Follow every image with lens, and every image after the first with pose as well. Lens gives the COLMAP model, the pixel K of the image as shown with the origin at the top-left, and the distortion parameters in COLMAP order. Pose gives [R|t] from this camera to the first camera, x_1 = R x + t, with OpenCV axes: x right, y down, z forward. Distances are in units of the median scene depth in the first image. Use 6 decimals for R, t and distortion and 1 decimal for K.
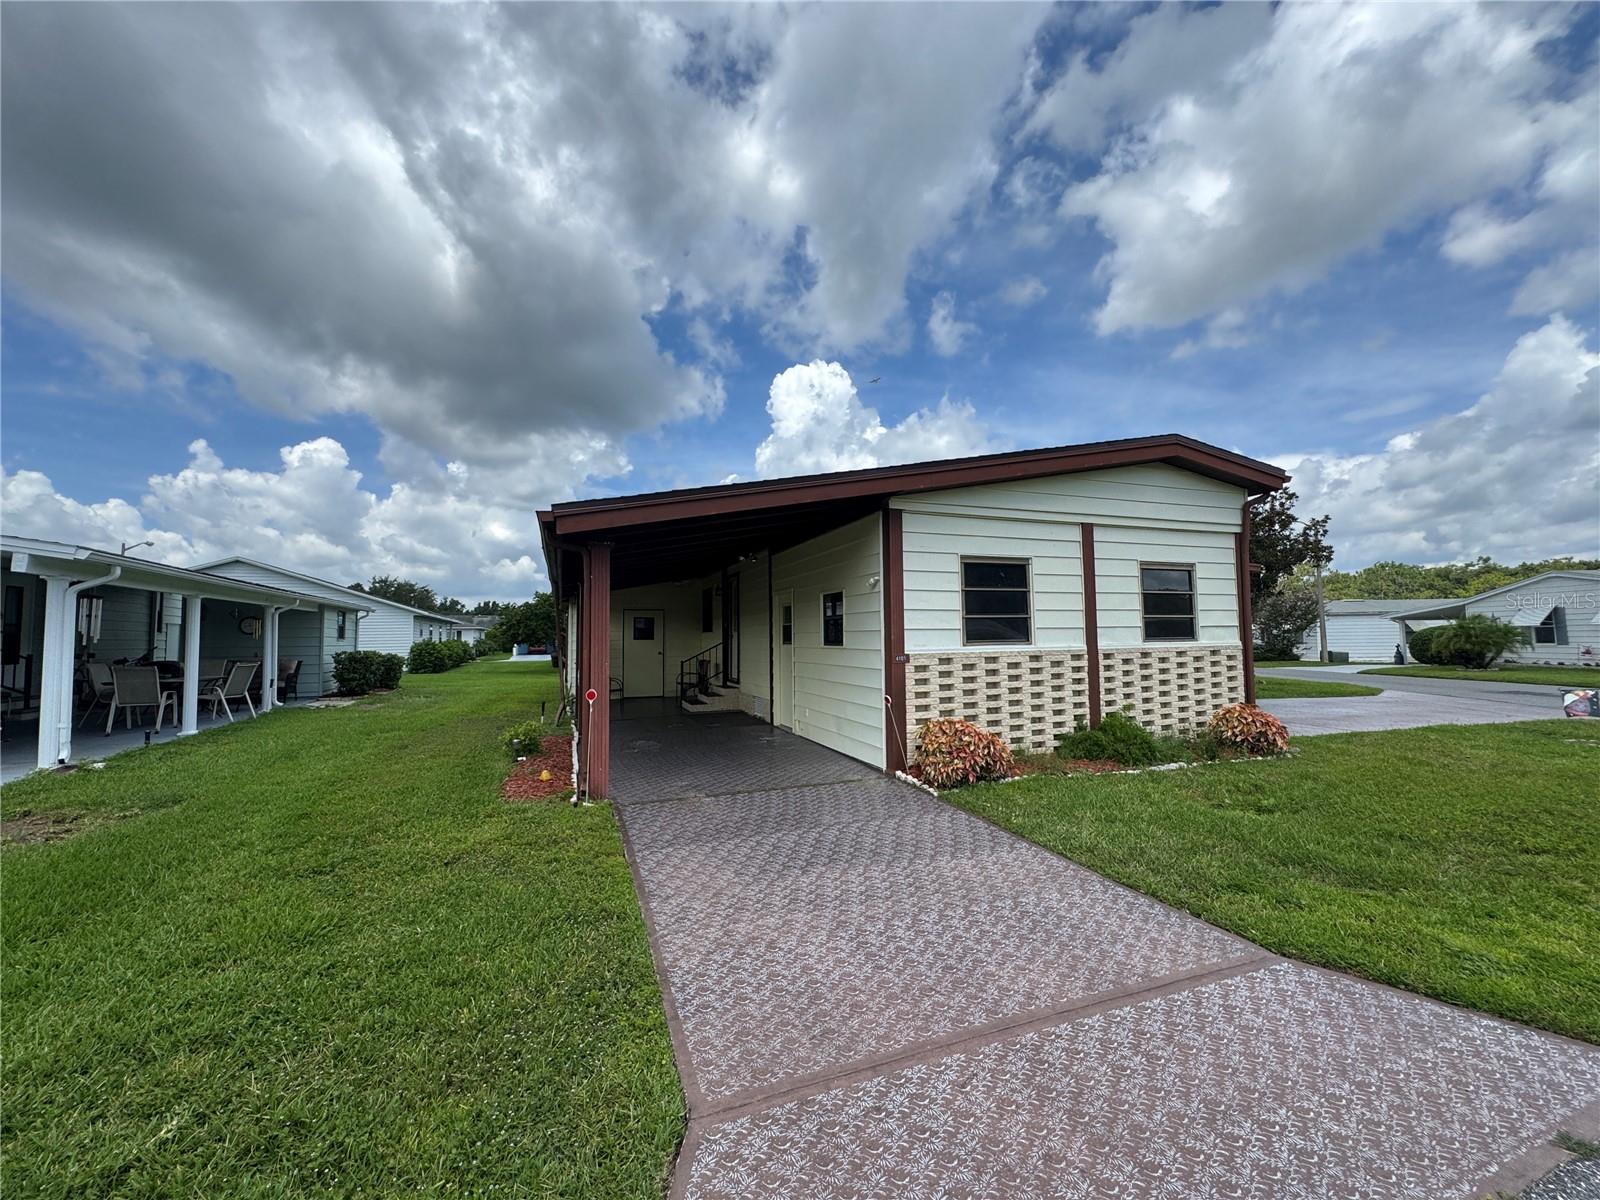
lens RADIAL K [[642.2, 0, 800.0], [0, 642.2, 600.0], [0, 0, 1]] dist [-0.001437, -0.000227]
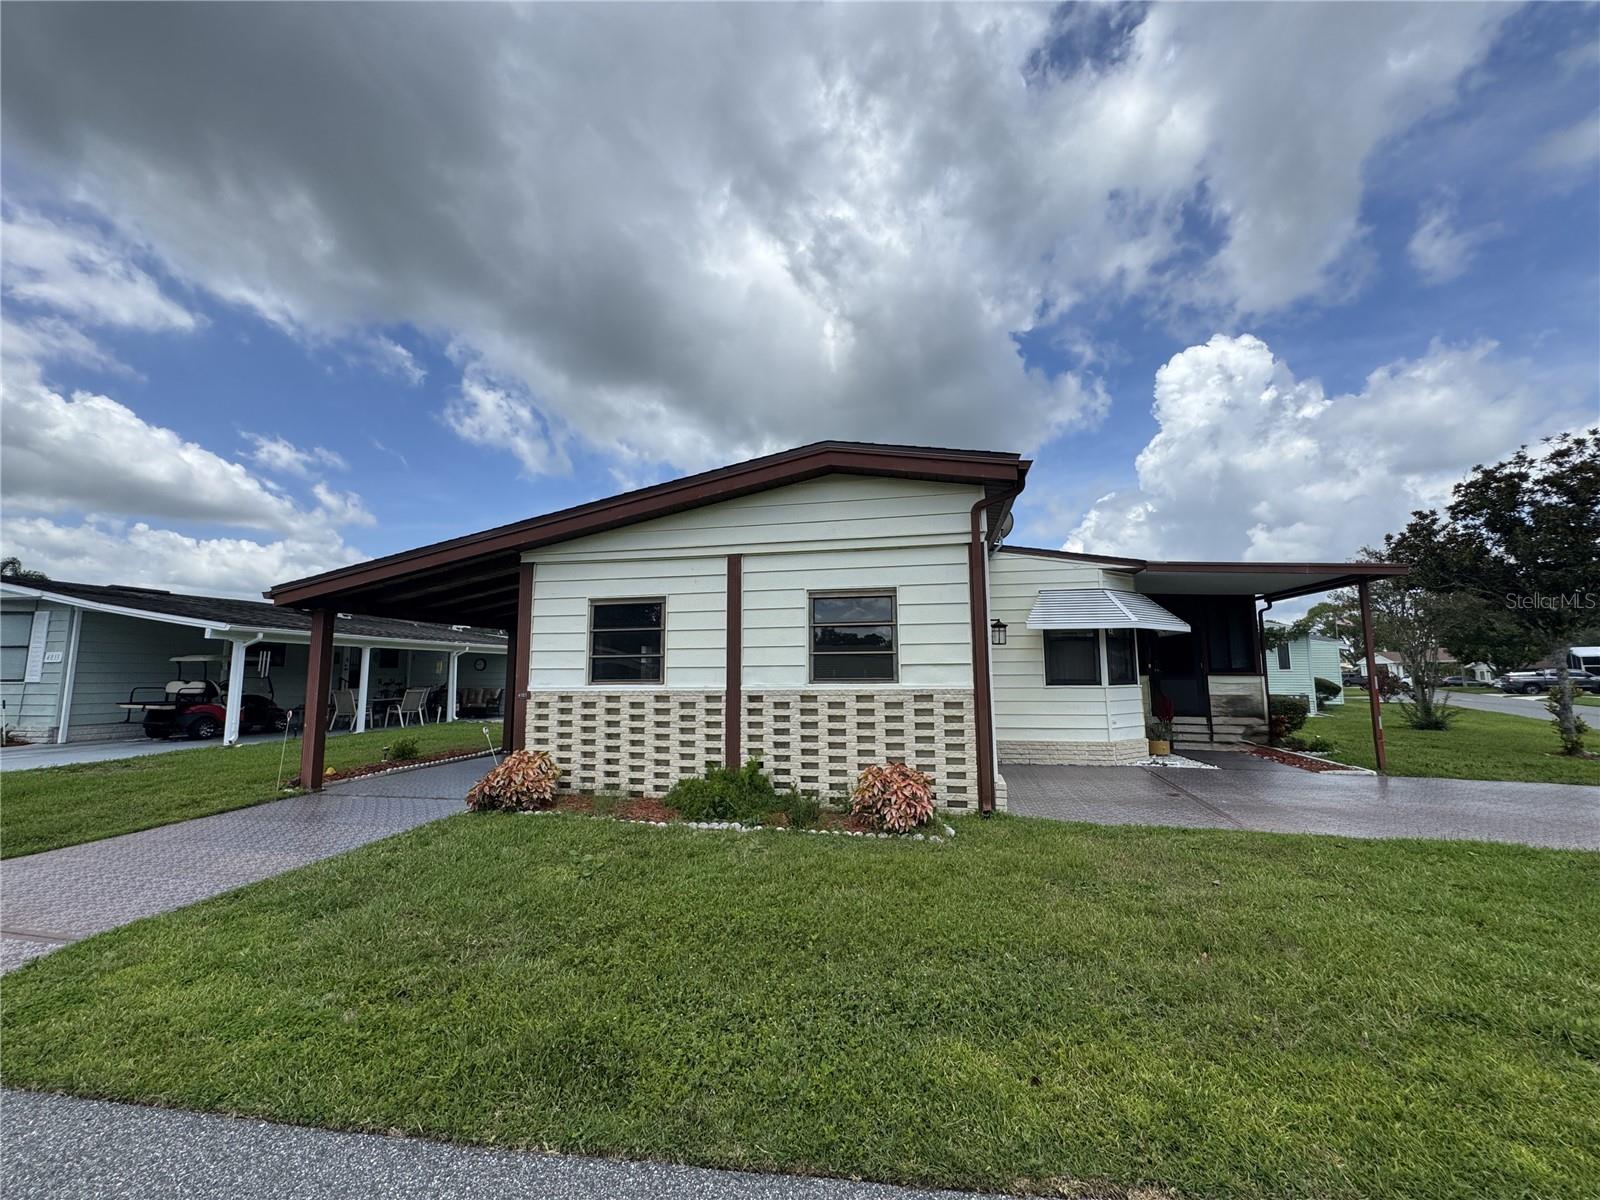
lens RADIAL K [[662.6, 0, 801.1], [0, 662.6, 618.8], [0, 0, 1]] dist [-0.000953, -0.000267]
pose [[0.846075, -0.038364, -0.531681, 1.042835], [0.026660, 0.999204, -0.029673, 0.004718], [0.532397, 0.010931, 0.846424, 0.248139]]
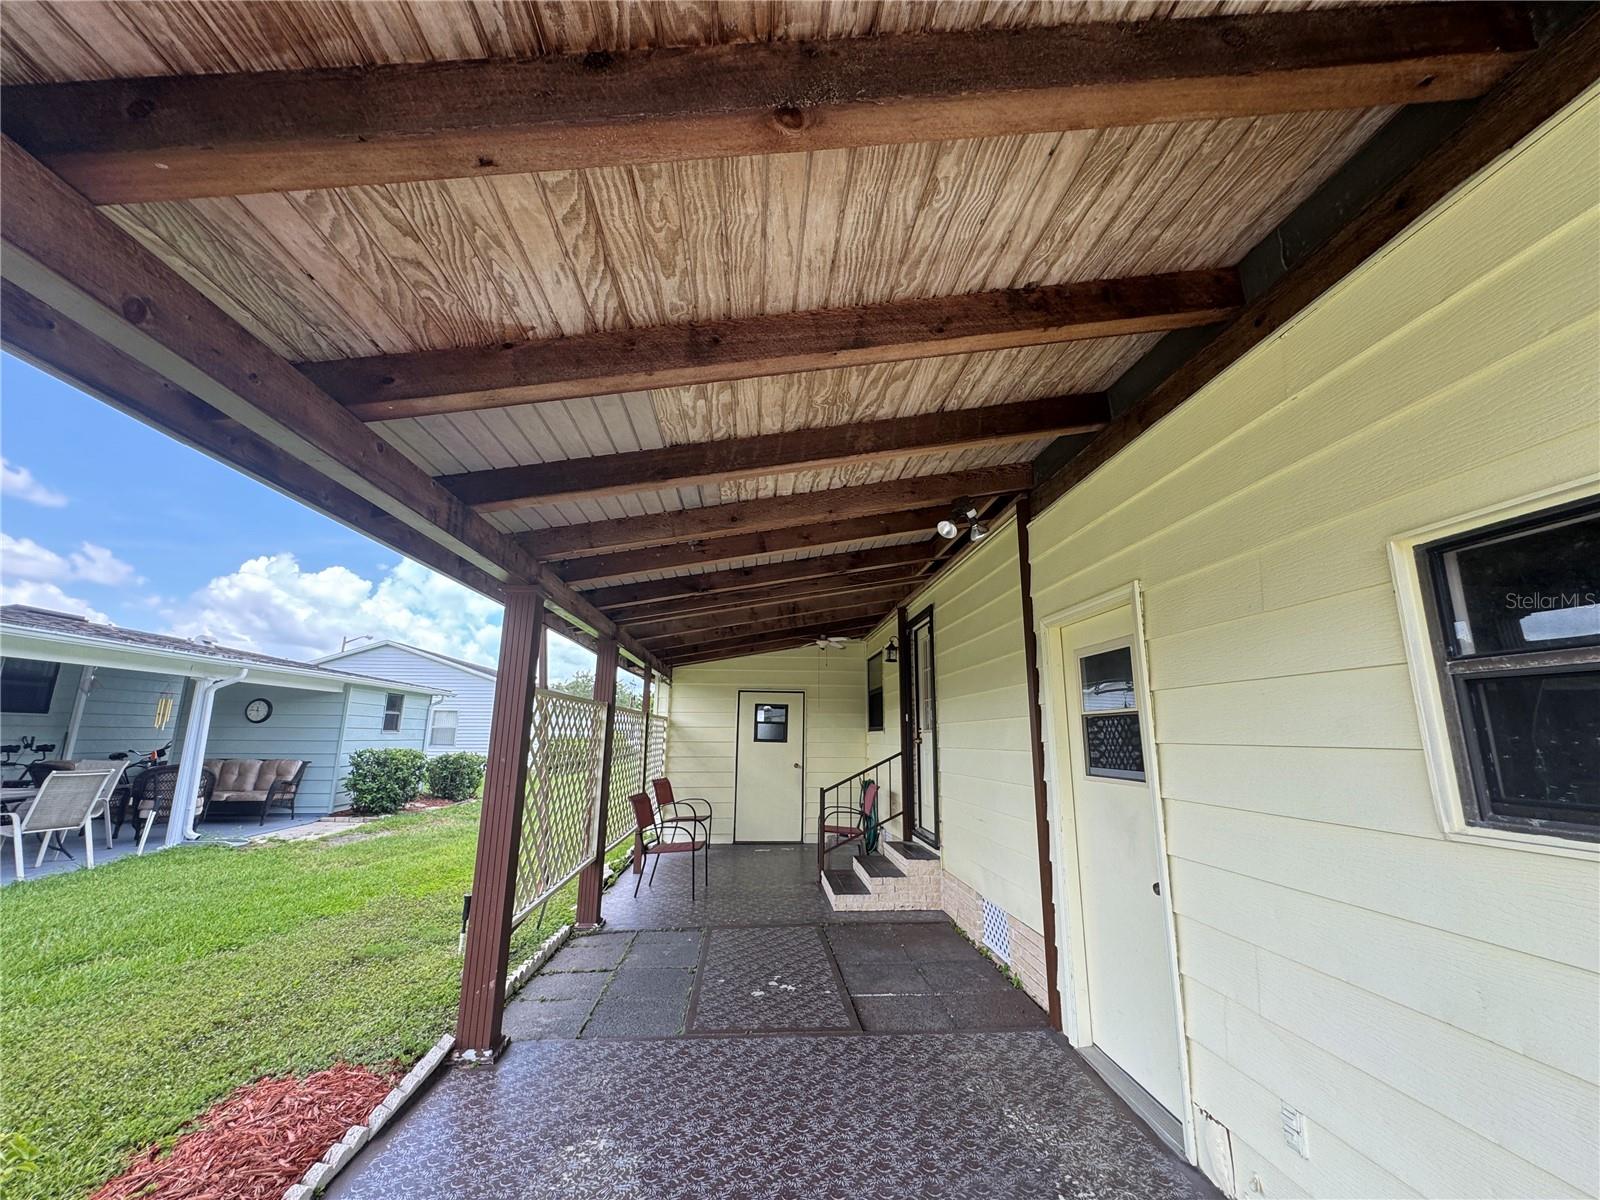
lens RADIAL K [[642.2, 0, 800.0], [0, 642.2, 600.0], [0, 0, 1]] dist [-0.001437, -0.000227]
pose [[0.961383, -0.037900, -0.272591, -0.100350], [-0.003119, 0.988908, -0.148496, 0.041960], [0.275195, 0.143612, 0.950601, 0.871912]]
